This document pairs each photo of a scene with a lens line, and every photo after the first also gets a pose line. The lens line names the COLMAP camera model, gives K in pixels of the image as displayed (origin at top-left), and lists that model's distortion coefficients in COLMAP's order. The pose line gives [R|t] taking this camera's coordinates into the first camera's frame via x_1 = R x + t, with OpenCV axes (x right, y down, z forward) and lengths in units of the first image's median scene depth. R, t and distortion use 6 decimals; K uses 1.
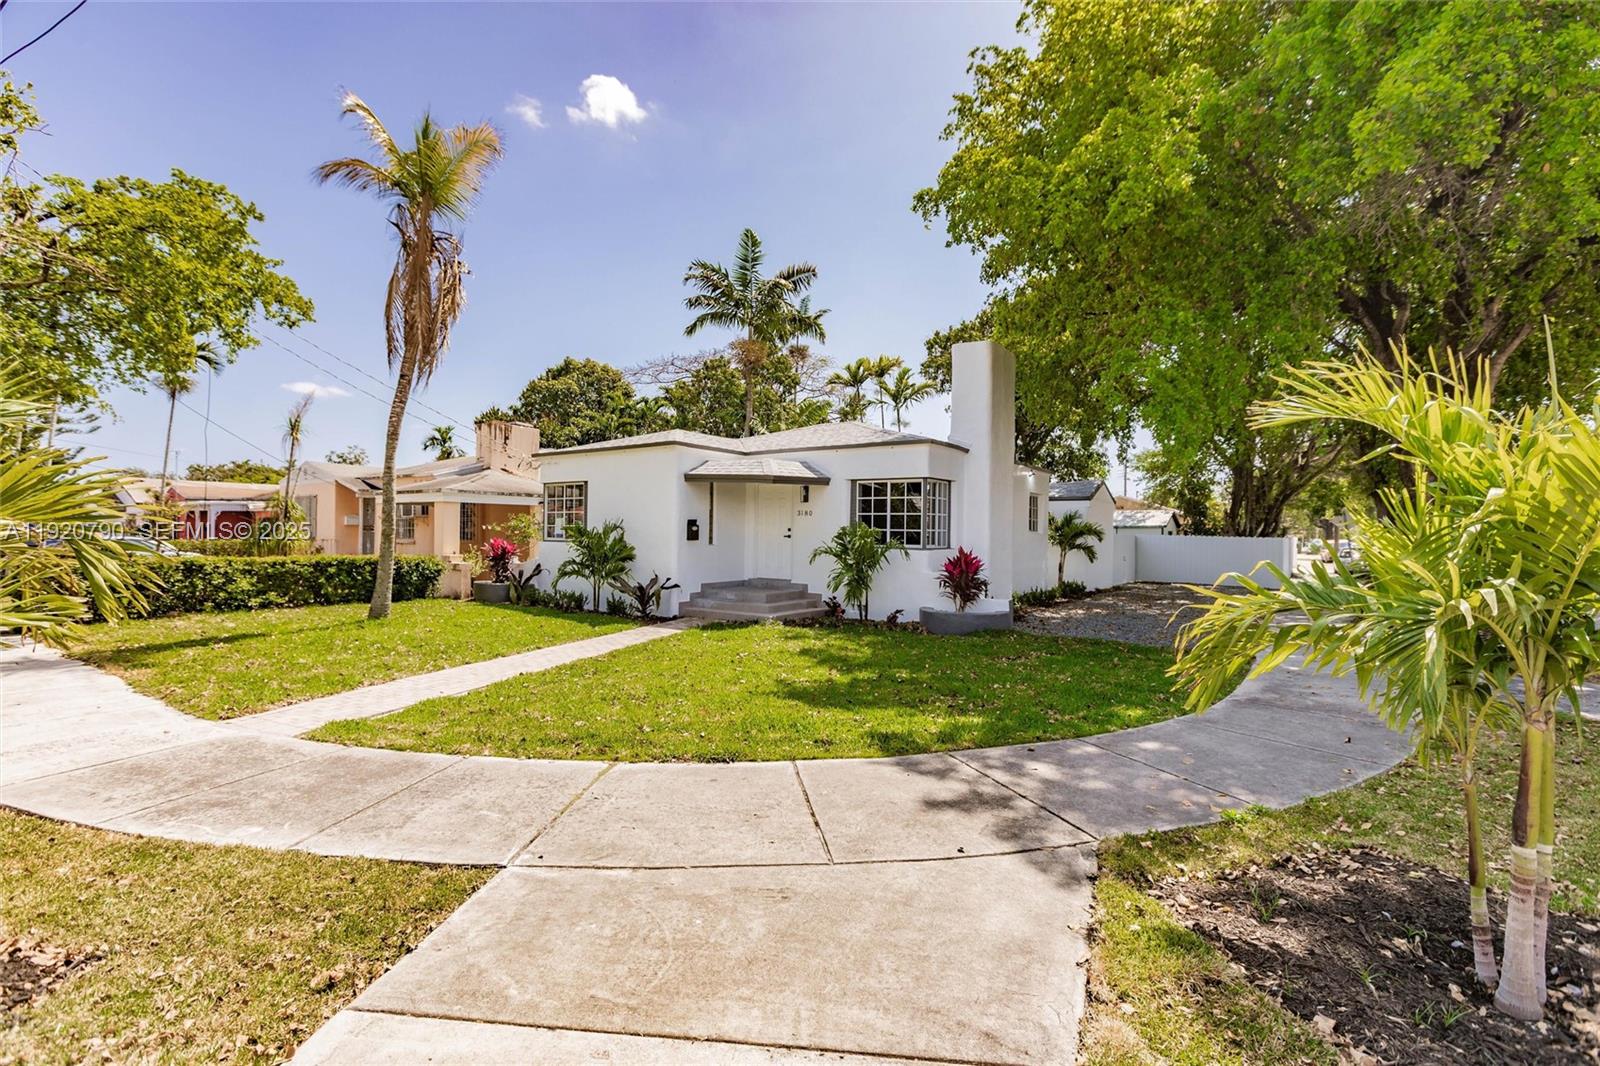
lens RADIAL K [[703.4, 0, 794.6], [0, 703.4, 526.9], [0, 0, 1]] dist [0.000513, -0.004584]
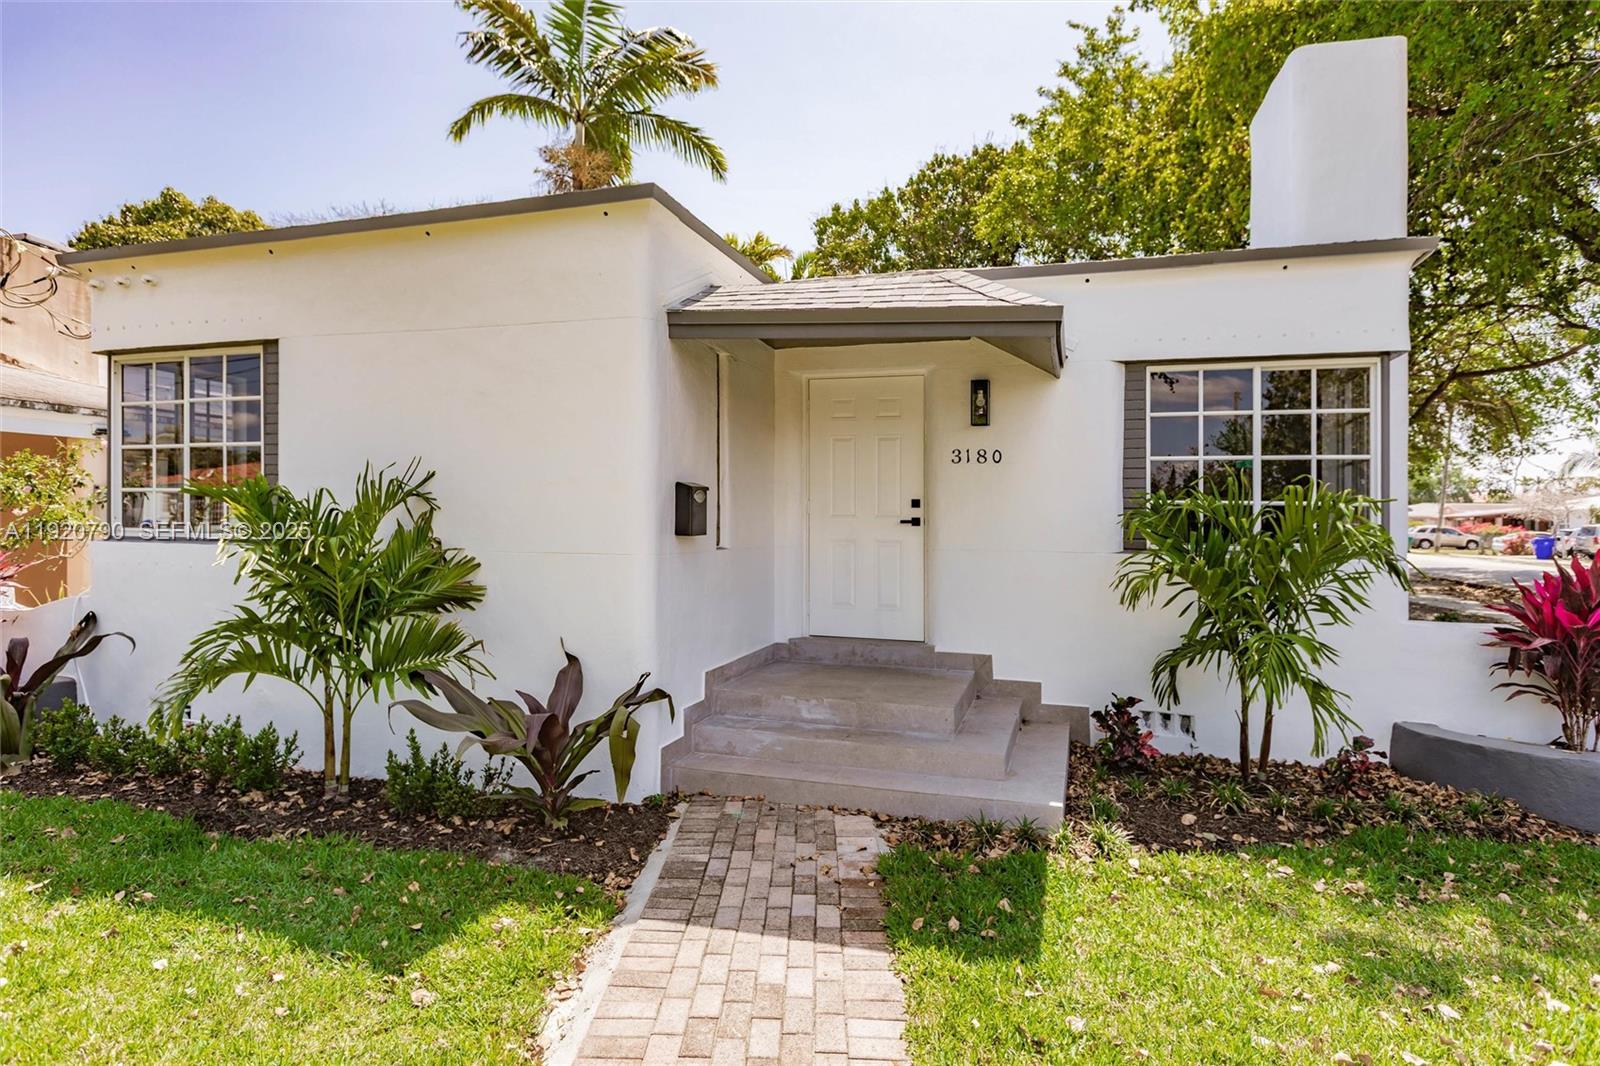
lens RADIAL K [[875.3, 0, 798.8], [0, 875.3, 511.7], [0, 0, 1]] dist [0.000080, -0.000987]
pose [[0.949778, -0.002307, 0.312915, -0.212981], [0.001275, 0.999993, 0.003501, 0.007294], [-0.312921, -0.002926, 0.949775, 0.607352]]
